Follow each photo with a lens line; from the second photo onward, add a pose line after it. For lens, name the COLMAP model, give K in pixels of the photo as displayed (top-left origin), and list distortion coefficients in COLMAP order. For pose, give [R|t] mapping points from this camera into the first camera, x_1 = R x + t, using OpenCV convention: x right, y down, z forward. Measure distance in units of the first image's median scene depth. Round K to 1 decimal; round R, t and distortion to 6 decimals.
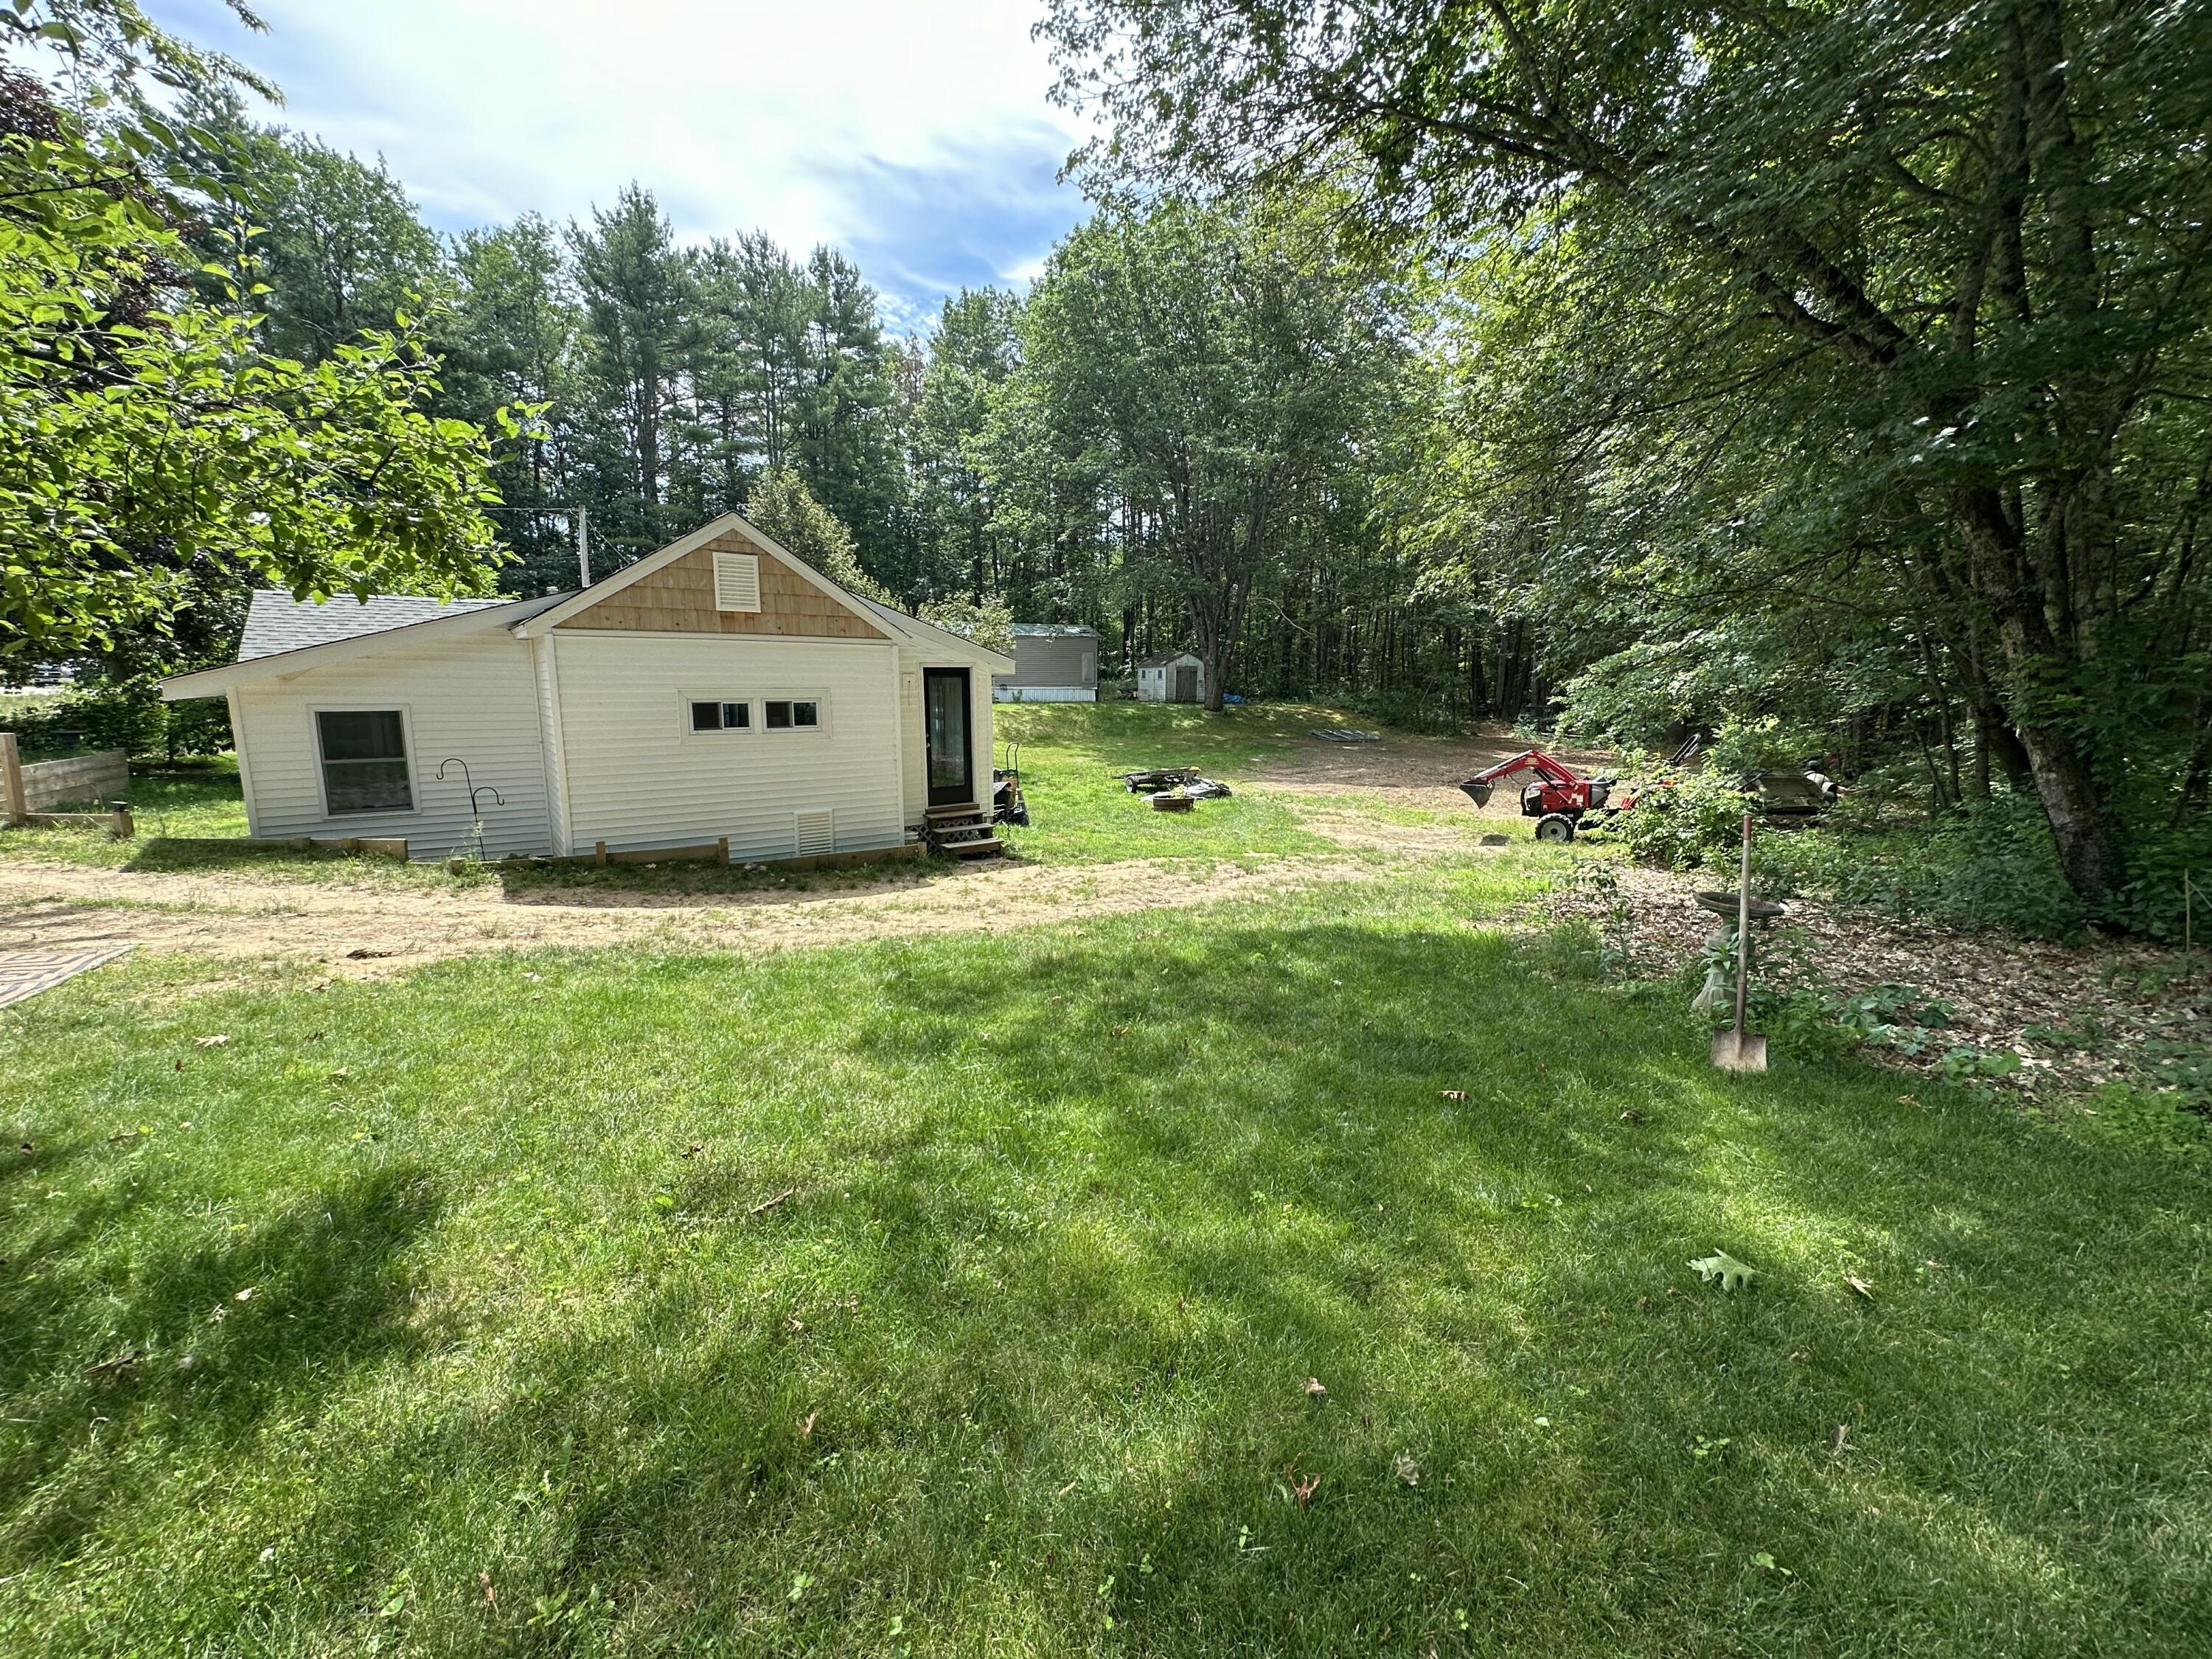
lens RADIAL K [[883.5, 0, 1106.0], [0, 883.5, 829.5], [0, 0, 1]] dist [-0.000580, 0.000006]
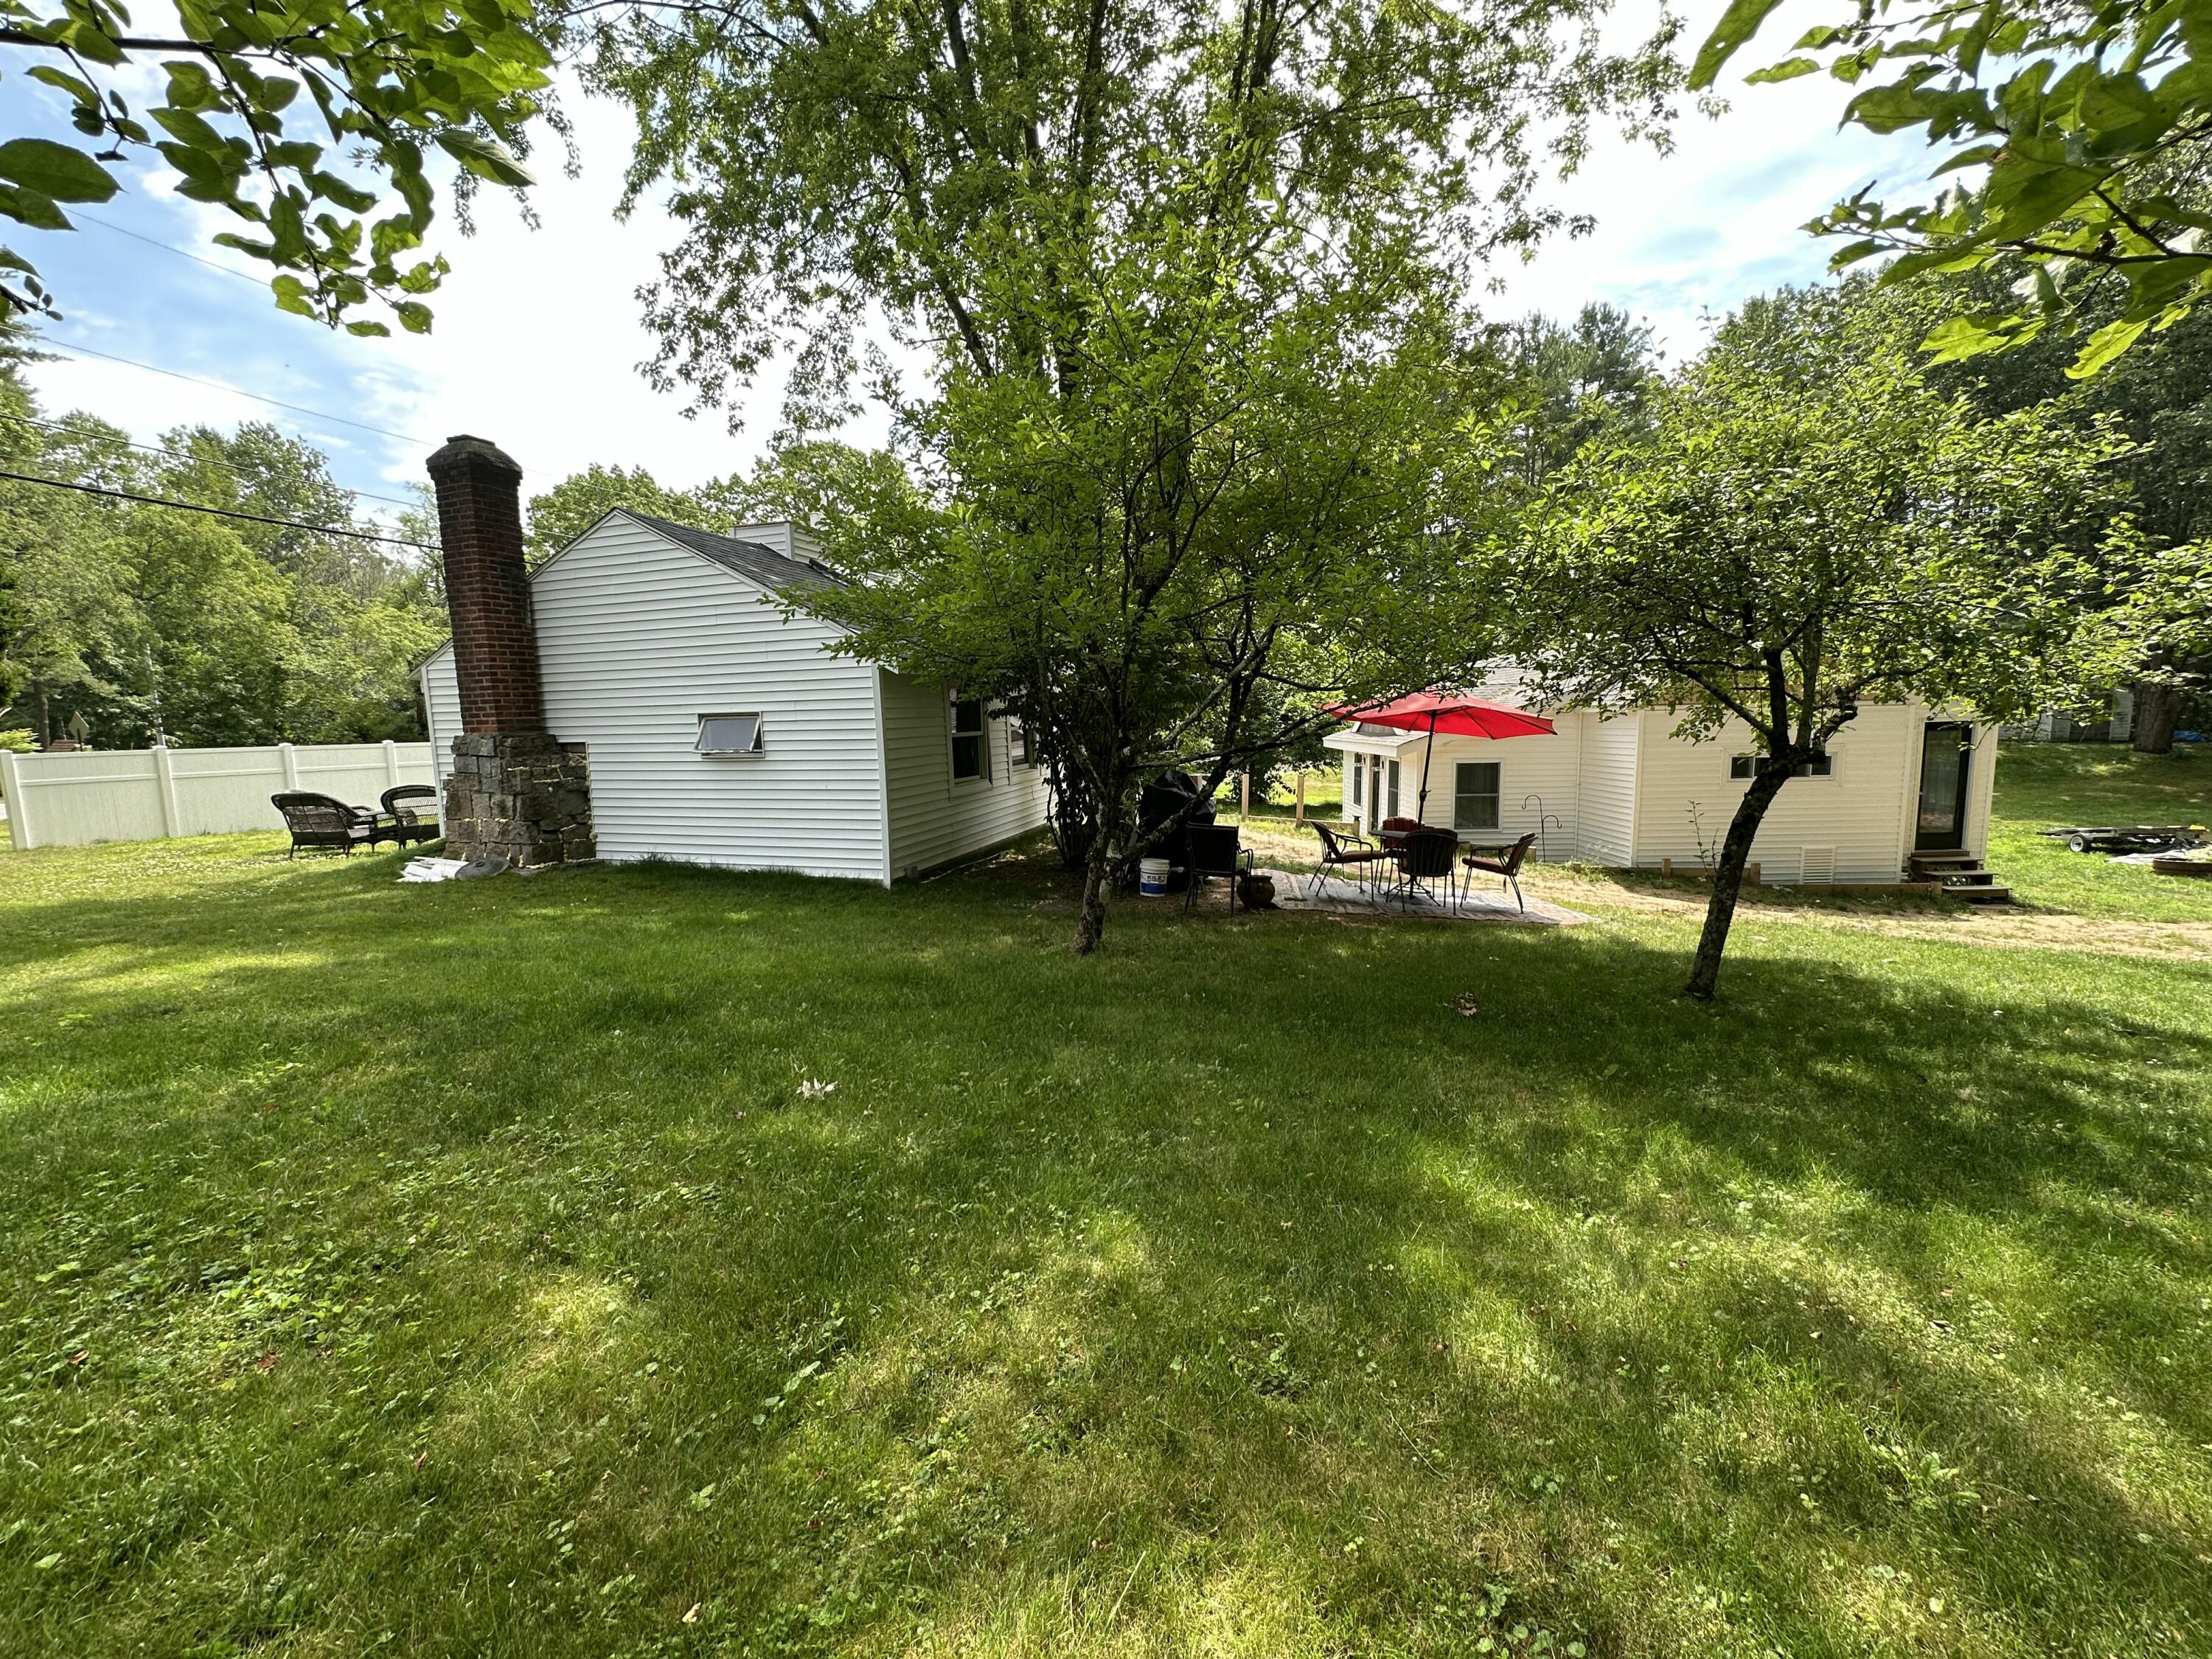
lens RADIAL K [[883.5, 0, 1106.0], [0, 883.5, 829.5], [0, 0, 1]] dist [-0.000580, 0.000006]
pose [[0.764869, 0.051234, -0.642145, -0.073923], [-0.079772, 0.996693, -0.015497, 0.012458], [0.639227, 0.063078, 0.766427, -0.129149]]
